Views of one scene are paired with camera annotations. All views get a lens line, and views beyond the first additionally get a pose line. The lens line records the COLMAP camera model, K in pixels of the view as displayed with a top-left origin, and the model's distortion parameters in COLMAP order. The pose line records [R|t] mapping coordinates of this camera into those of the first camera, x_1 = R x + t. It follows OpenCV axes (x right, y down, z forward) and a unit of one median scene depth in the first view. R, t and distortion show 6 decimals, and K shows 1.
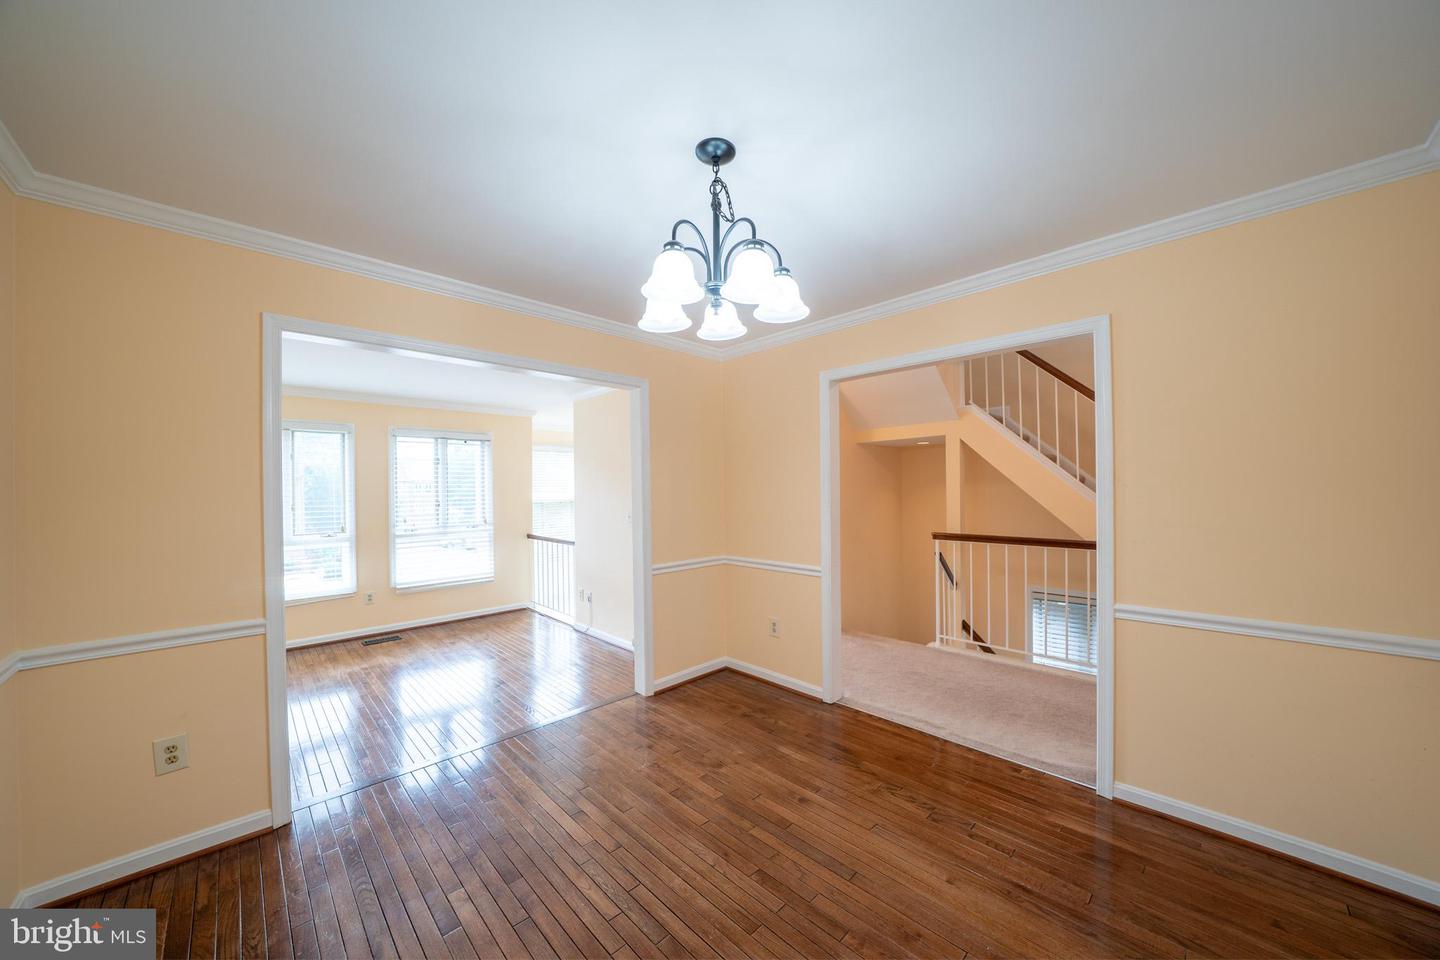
lens RADIAL K [[500.7, 0, 714.5], [0, 500.7, 489.1], [0, 0, 1]] dist [-0.024798, 0.000248]
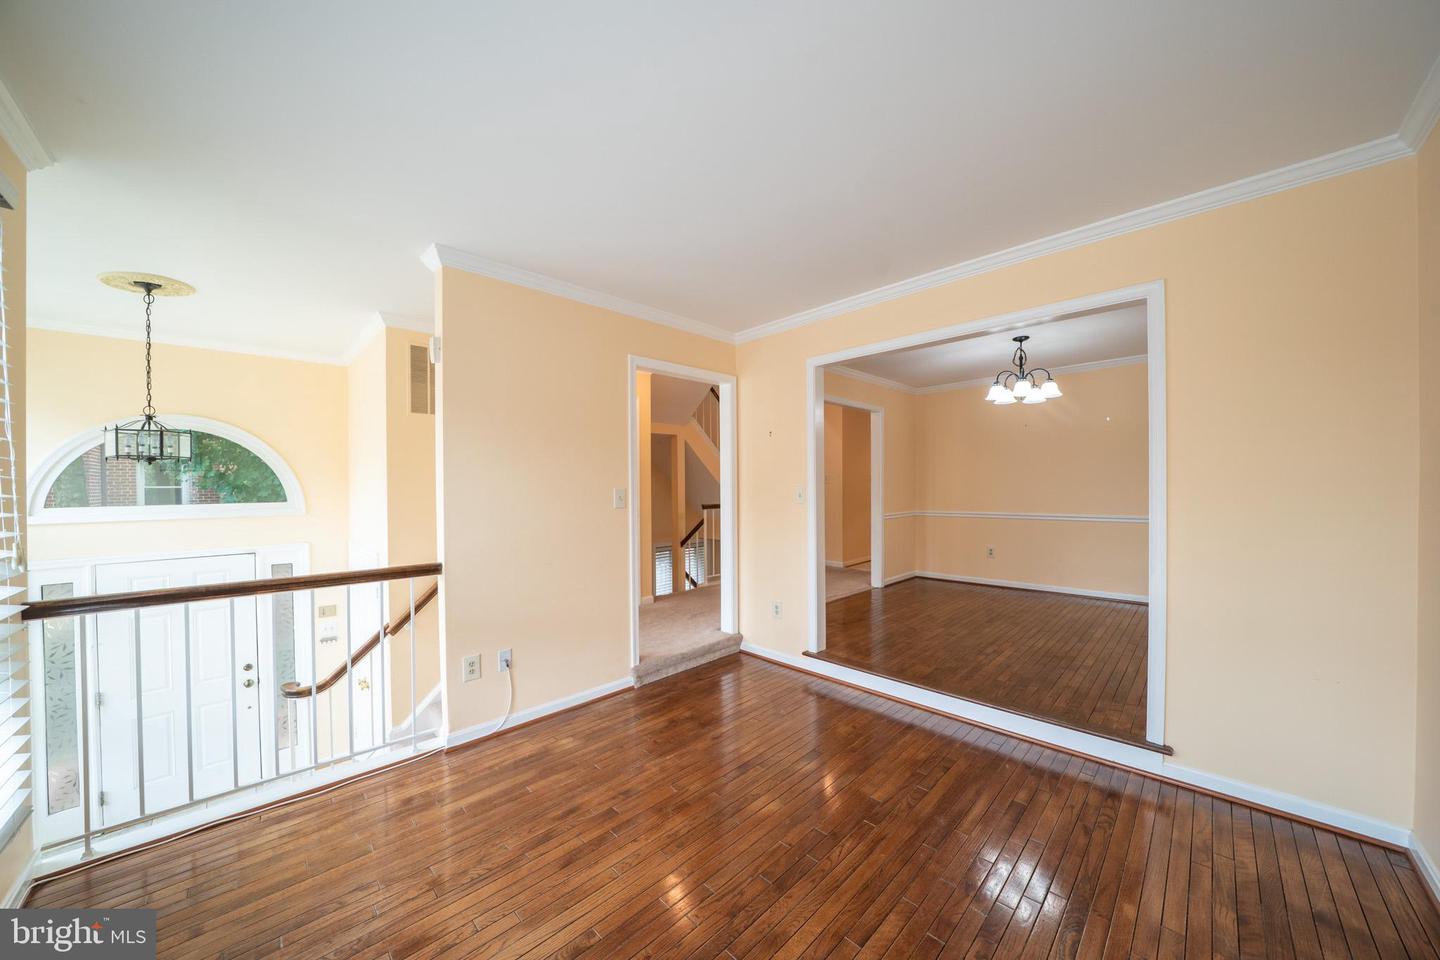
lens RADIAL K [[500.7, 0, 714.5], [0, 500.7, 489.1], [0, 0, 1]] dist [-0.024798, 0.000248]
pose [[-0.010485, 0.004951, 0.999933, -0.769981], [0.006135, 0.999969, -0.004887, 0.039982], [-0.999926, 0.006084, -0.010515, 0.776833]]
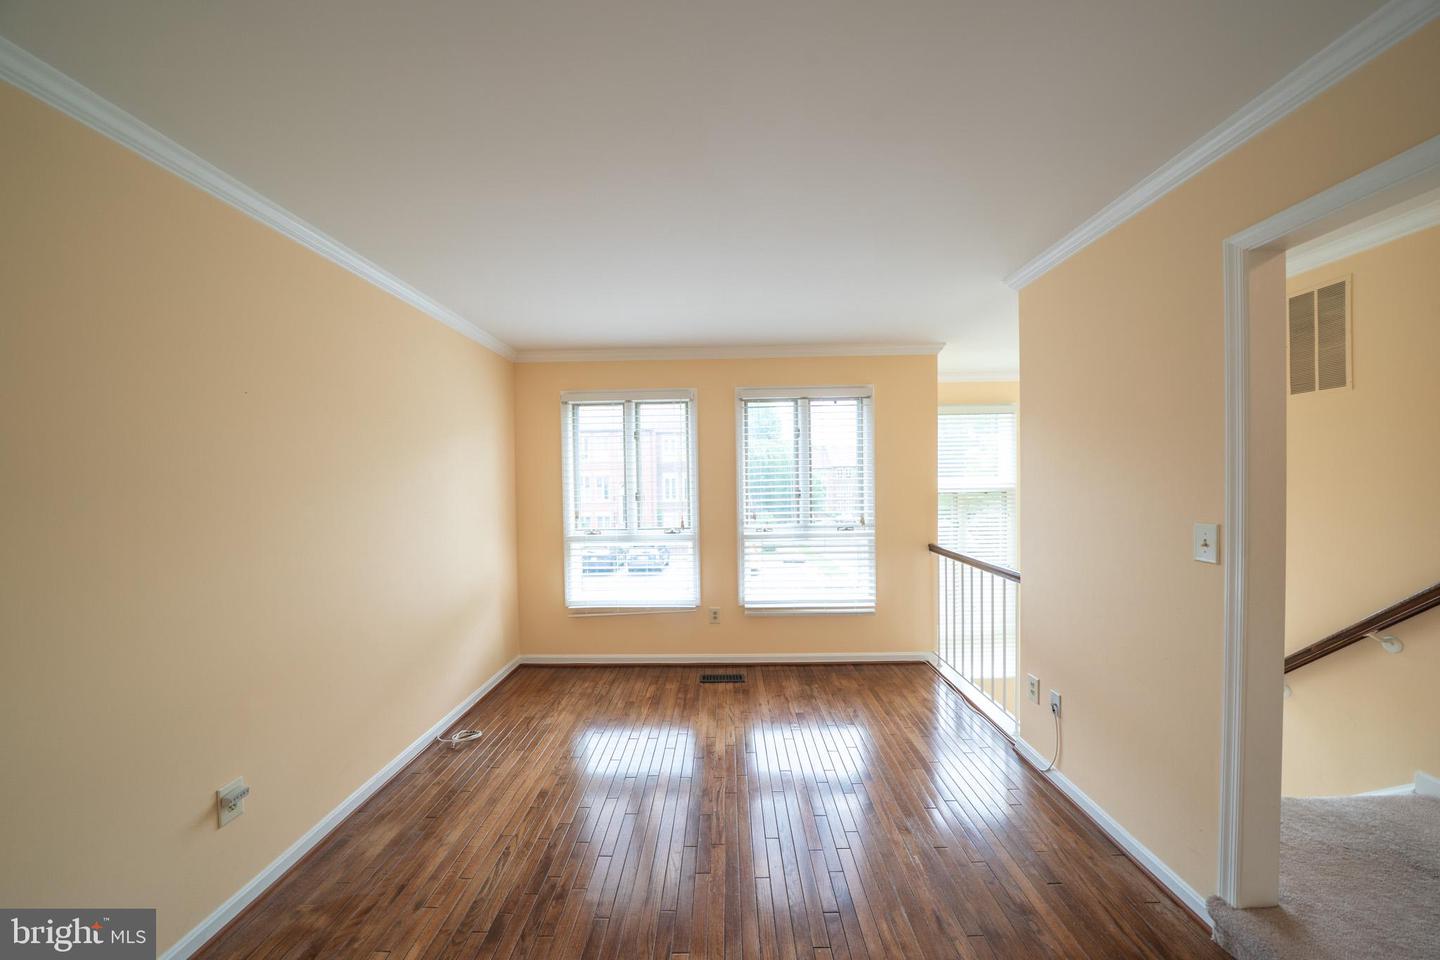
lens RADIAL K [[500.7, 0, 714.5], [0, 500.7, 489.1], [0, 0, 1]] dist [-0.024798, 0.000248]
pose [[0.703852, 0.013054, -0.710227, -0.150848], [0.007228, 0.999648, 0.025536, 0.004810], [0.710310, -0.023107, 0.703510, 0.458571]]
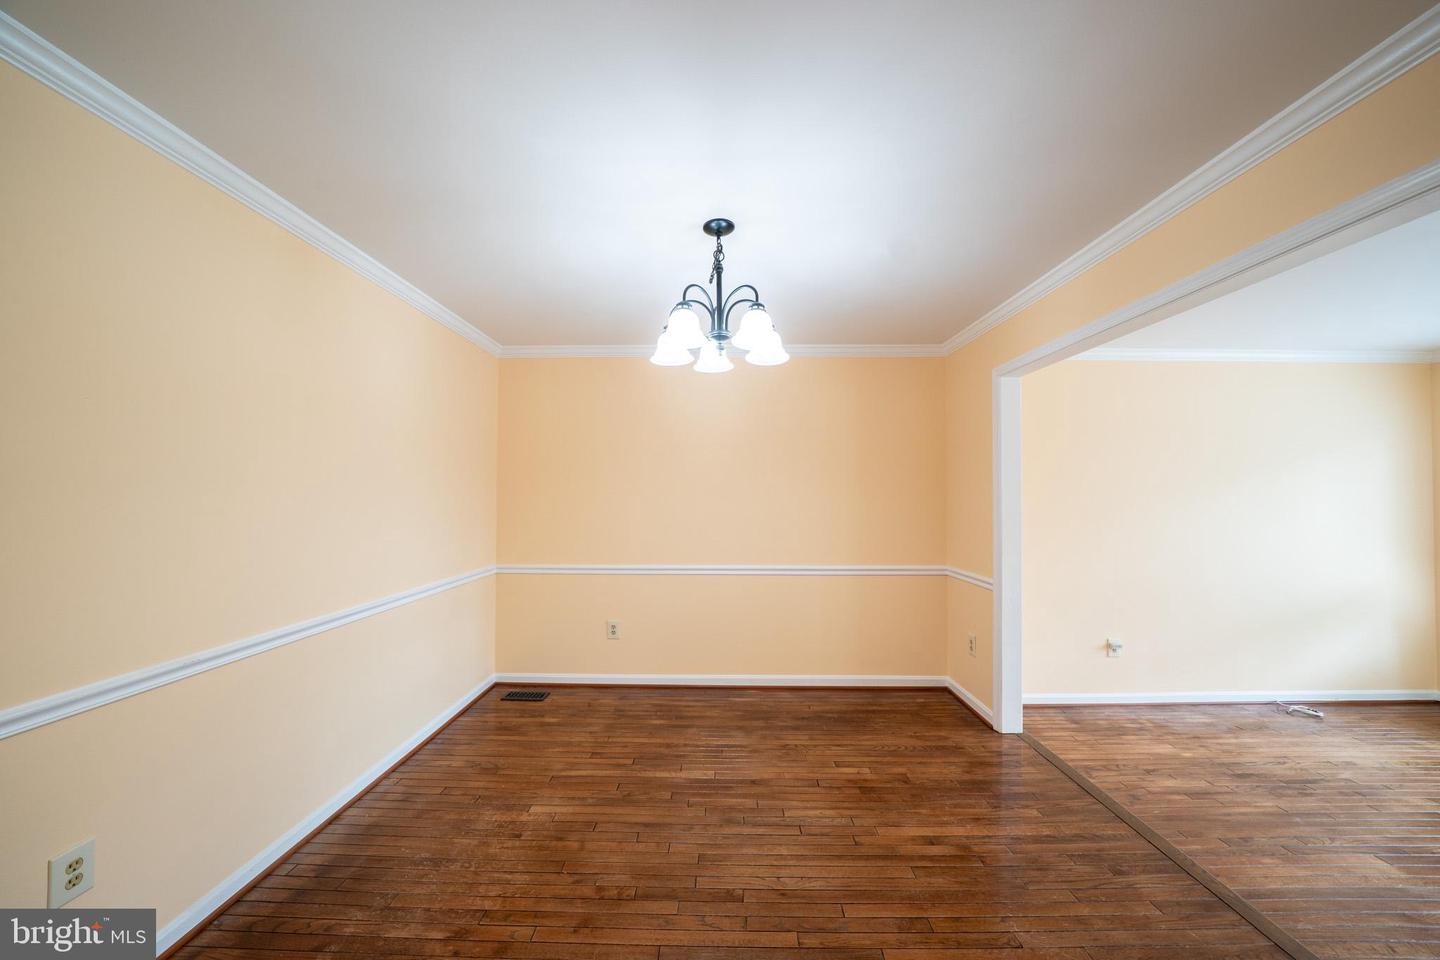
lens RADIAL K [[500.7, 0, 714.5], [0, 500.7, 489.1], [0, 0, 1]] dist [-0.024798, 0.000248]
pose [[-0.702766, -0.000689, -0.711421, 0.261153], [0.006825, 0.999947, -0.007710, 0.000107], [0.711389, -0.010273, -0.702724, 0.536545]]
